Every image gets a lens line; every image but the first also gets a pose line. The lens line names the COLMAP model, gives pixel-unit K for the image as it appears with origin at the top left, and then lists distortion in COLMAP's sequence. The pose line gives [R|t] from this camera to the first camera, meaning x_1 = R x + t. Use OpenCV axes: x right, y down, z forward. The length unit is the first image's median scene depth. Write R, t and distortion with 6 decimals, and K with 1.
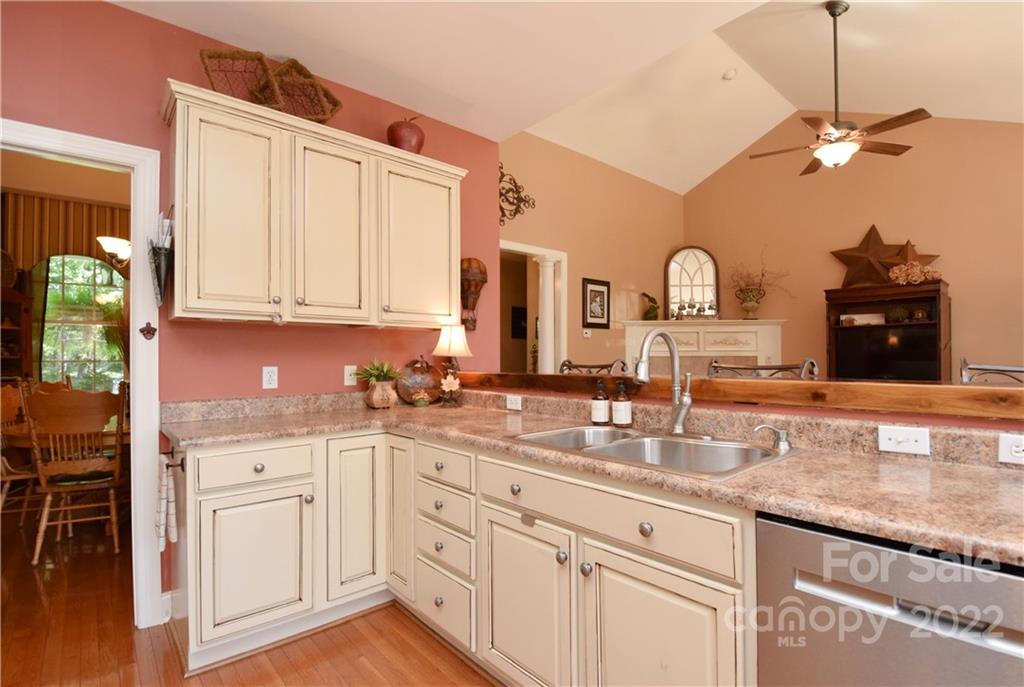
lens RADIAL K [[509.2, 0, 534.7], [0, 509.2, 354.9], [0, 0, 1]] dist [0.008832, -0.003064]
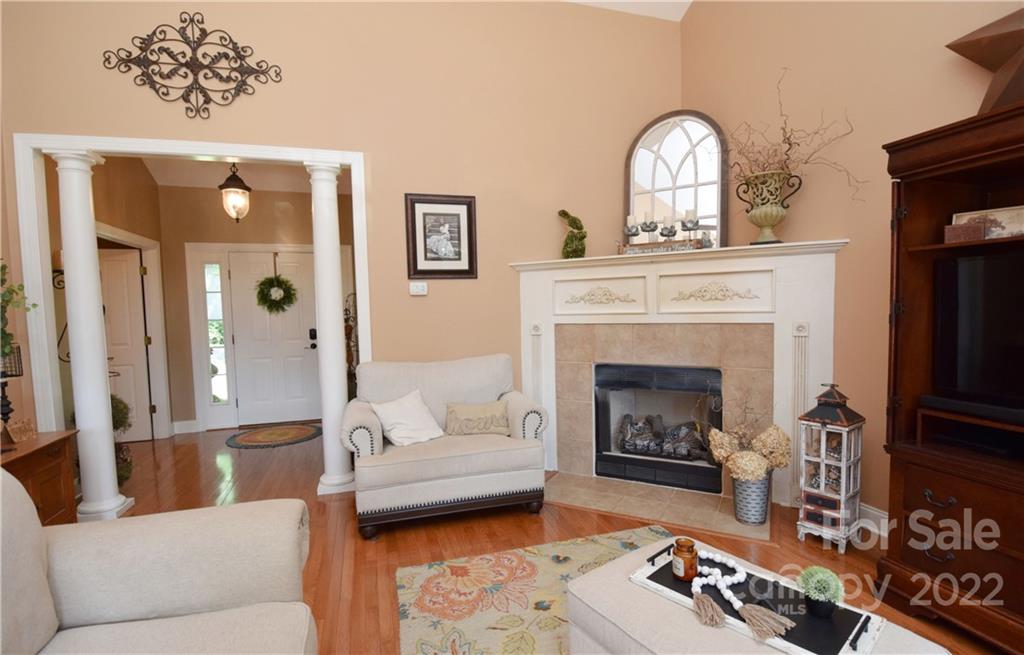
lens RADIAL K [[489.0, 0, 510.8], [0, 489.0, 339.5], [0, 0, 1]] dist [0.007402, -0.012950]
pose [[0.894491, 0.014300, -0.446856, 0.486067], [0.021201, 0.997007, 0.074344, -0.024360], [0.446582, -0.075974, 0.891511, 0.572757]]
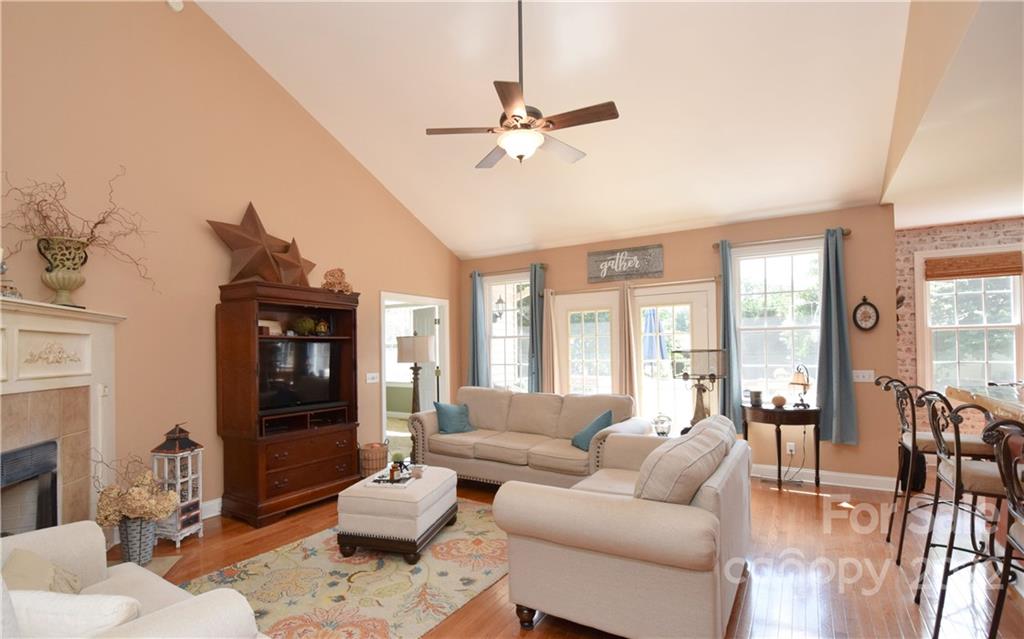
lens RADIAL K [[486.2, 0, 482.3], [0, 486.2, 347.3], [0, 0, 1]] dist [0.001513, -0.010527]
pose [[-0.246064, 0.018468, 0.969078, -0.116225], [0.006353, 0.999828, -0.017441, -0.027200], [-0.969233, 0.001865, -0.246139, 0.865890]]
